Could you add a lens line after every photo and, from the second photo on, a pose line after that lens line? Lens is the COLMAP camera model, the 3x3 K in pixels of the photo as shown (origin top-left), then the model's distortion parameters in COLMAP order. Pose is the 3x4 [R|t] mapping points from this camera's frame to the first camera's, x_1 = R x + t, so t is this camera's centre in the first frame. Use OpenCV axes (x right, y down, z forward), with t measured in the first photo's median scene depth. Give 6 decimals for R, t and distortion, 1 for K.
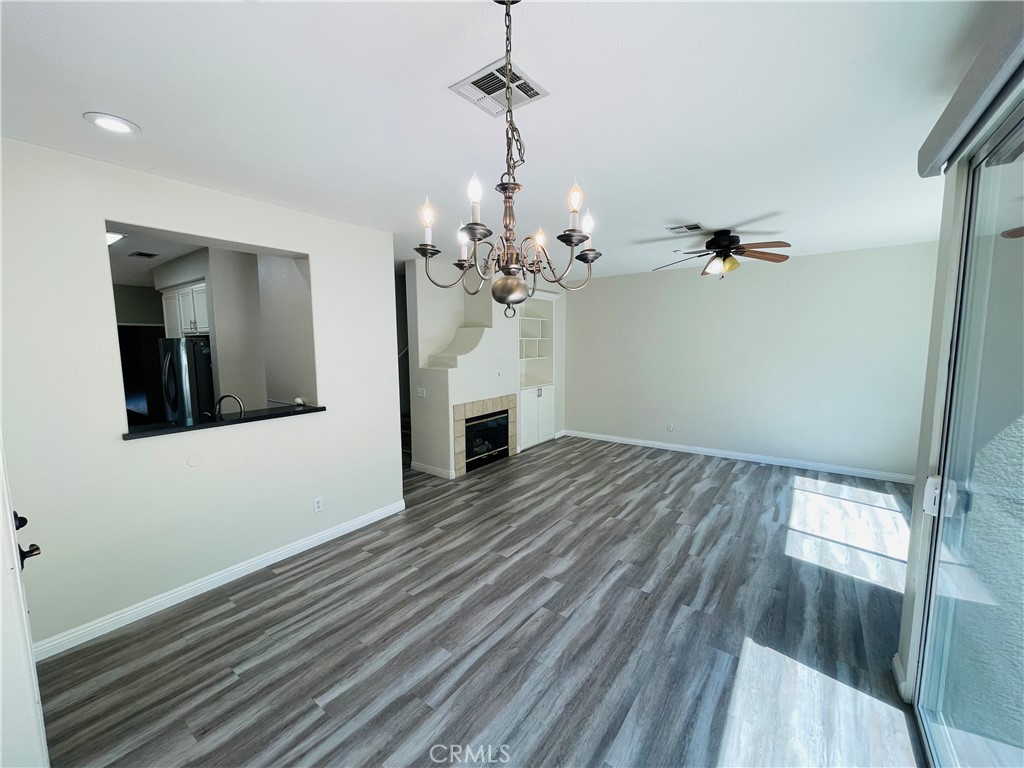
lens RADIAL K [[412.5, 0, 508.7], [0, 412.5, 381.8], [0, 0, 1]] dist [-0.001858, 0.000345]
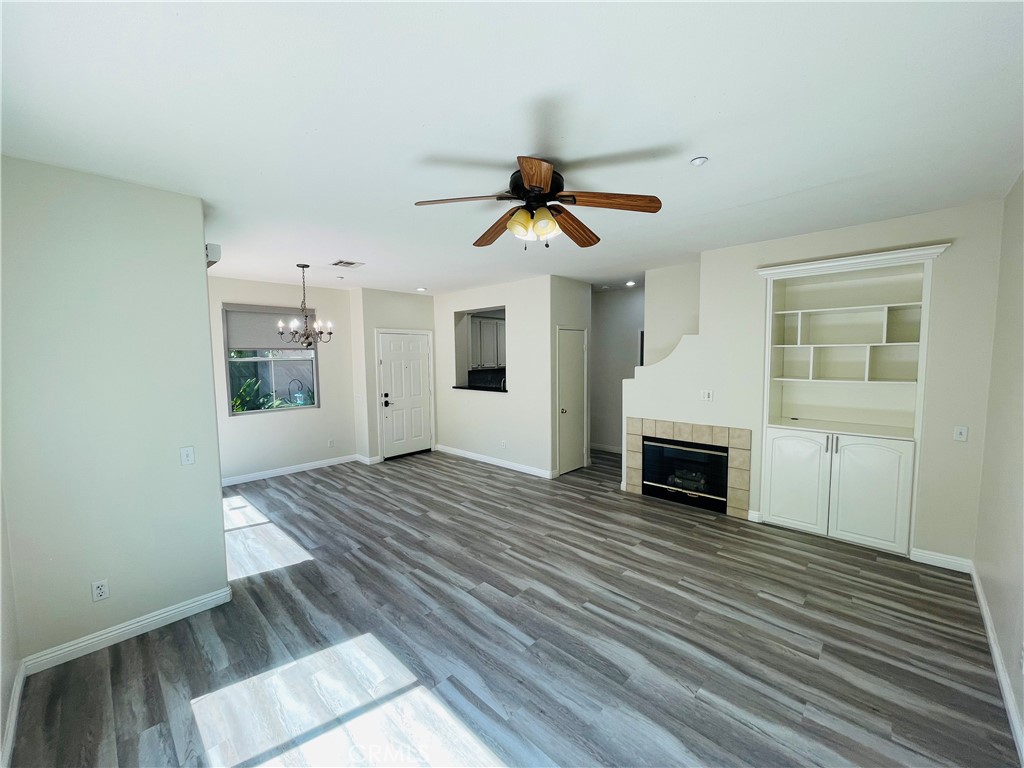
lens RADIAL K [[412.5, 0, 505.7], [0, 412.5, 387.7], [0, 0, 1]] dist [-0.001858, 0.000345]
pose [[-0.140144, 0.092886, -0.985765, 1.272316], [-0.082911, 0.990992, 0.105165, -0.133017], [0.986654, 0.096469, -0.131181, 1.224370]]
